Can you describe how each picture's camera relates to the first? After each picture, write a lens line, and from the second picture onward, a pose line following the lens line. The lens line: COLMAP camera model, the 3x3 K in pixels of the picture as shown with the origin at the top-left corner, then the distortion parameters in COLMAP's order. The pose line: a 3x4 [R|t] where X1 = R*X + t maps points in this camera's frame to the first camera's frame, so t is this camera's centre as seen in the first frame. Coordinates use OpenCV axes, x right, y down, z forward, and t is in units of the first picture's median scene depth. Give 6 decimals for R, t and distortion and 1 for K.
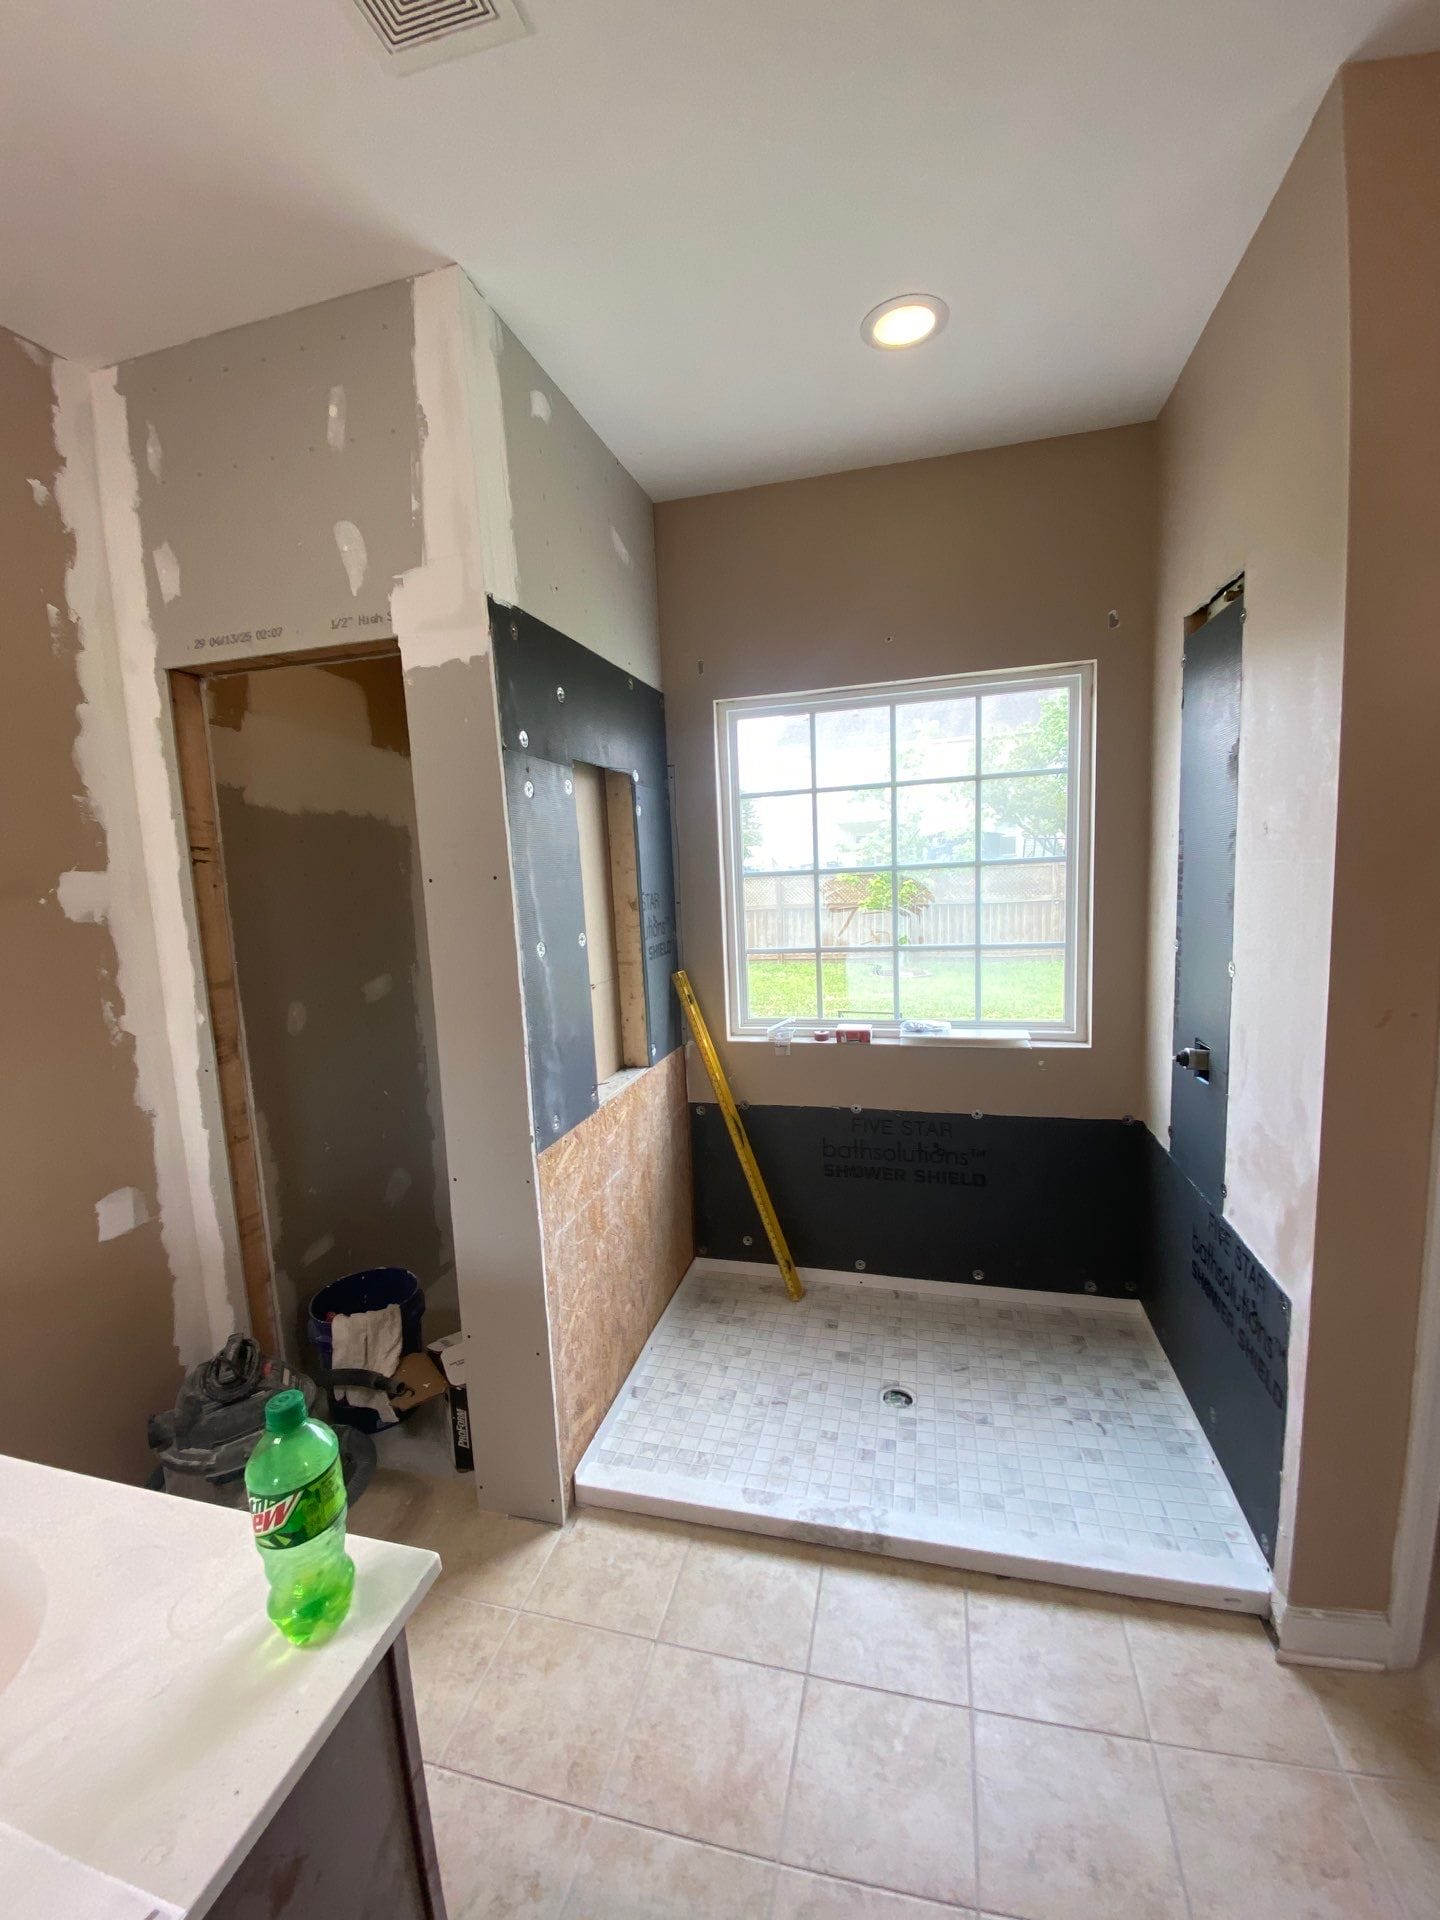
lens RADIAL K [[774.2, 0, 724.0], [0, 774.2, 986.3], [0, 0, 1]] dist [0.001434, -0.015847]
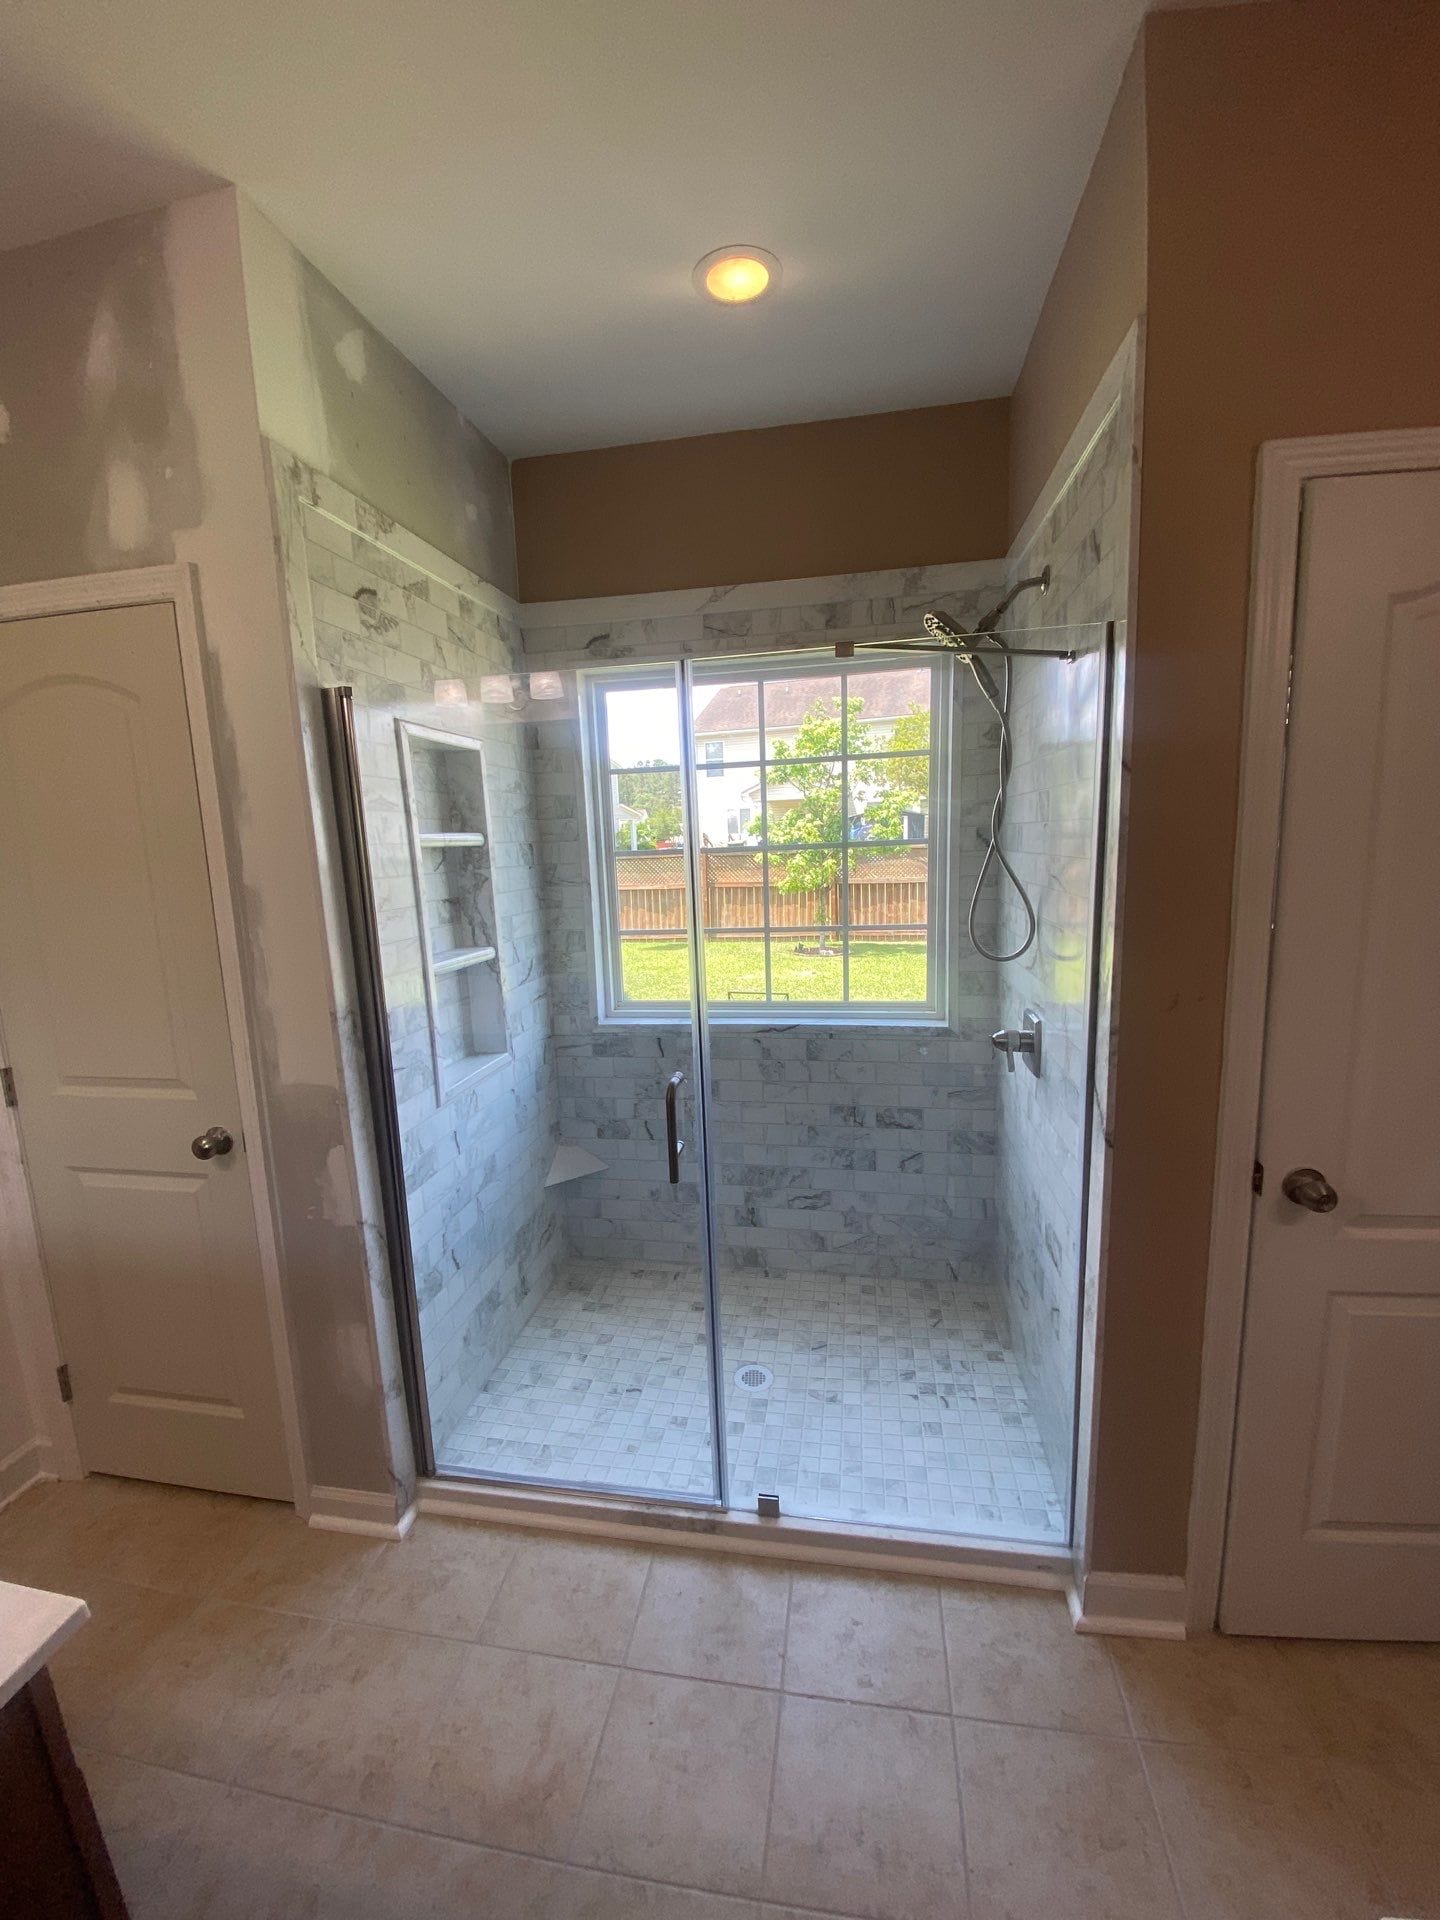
lens RADIAL K [[774.2, 0, 724.0], [0, 774.2, 986.3], [0, 0, 1]] dist [0.001434, -0.015847]
pose [[0.996360, -0.005096, 0.085092, 0.123721], [0.002513, 0.999534, 0.030428, -0.010350], [-0.085207, -0.030103, 0.995908, 0.021005]]
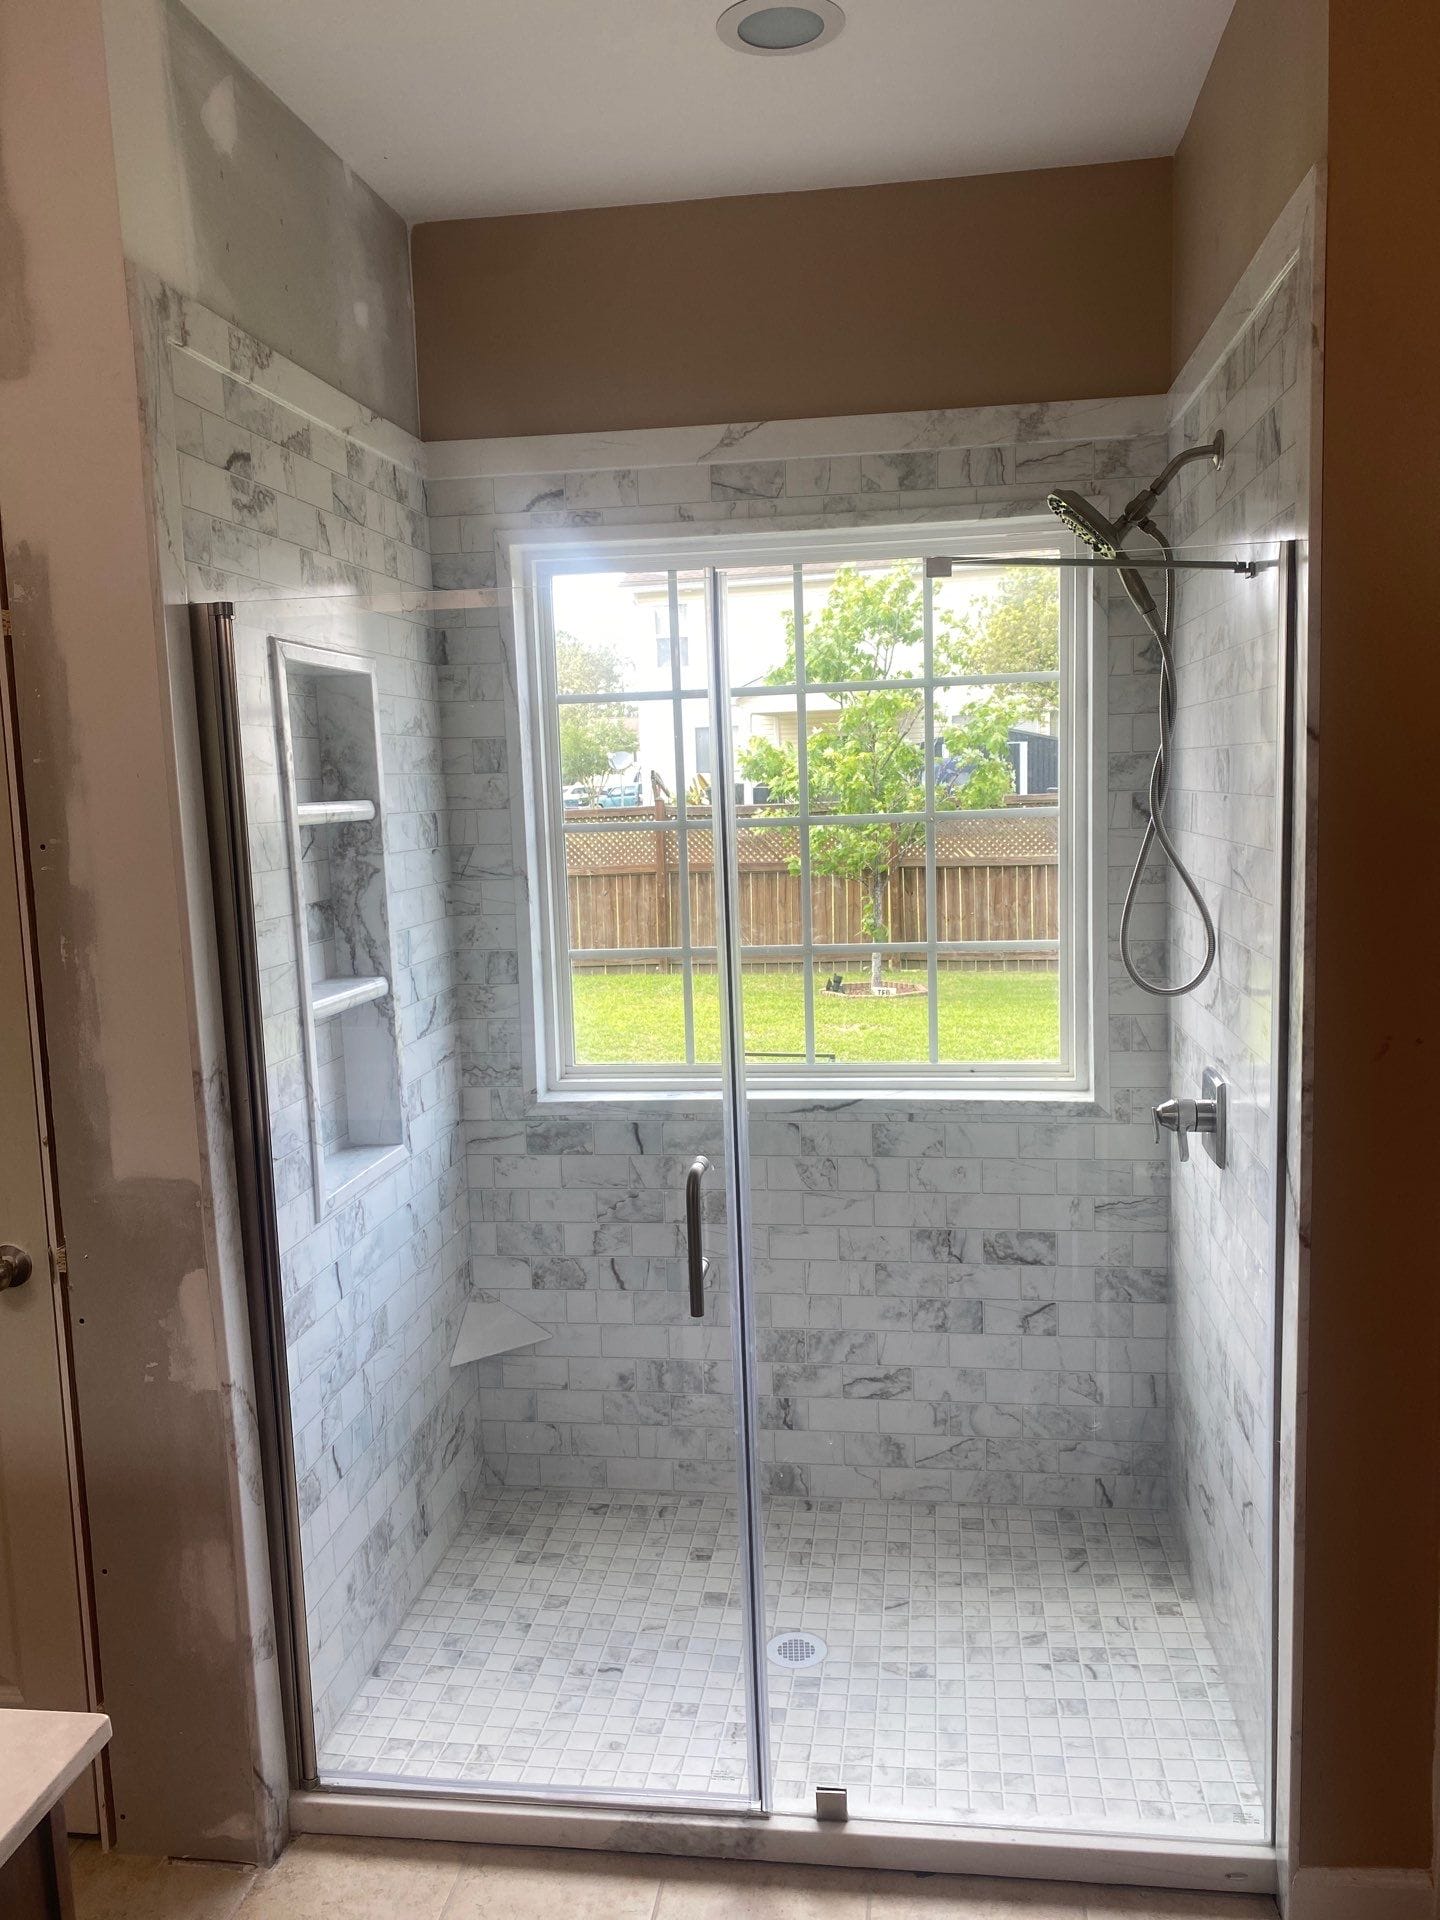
lens RADIAL K [[1458.1, 0, 750.0], [0, 1458.1, 1006.5], [0, 0, 1]] dist [-0.066414, 0.087836]
pose [[0.991838, -0.004657, 0.127420, 0.043516], [0.005102, 0.999982, -0.003162, -0.000306], [-0.127403, 0.003786, 0.991844, -0.222354]]
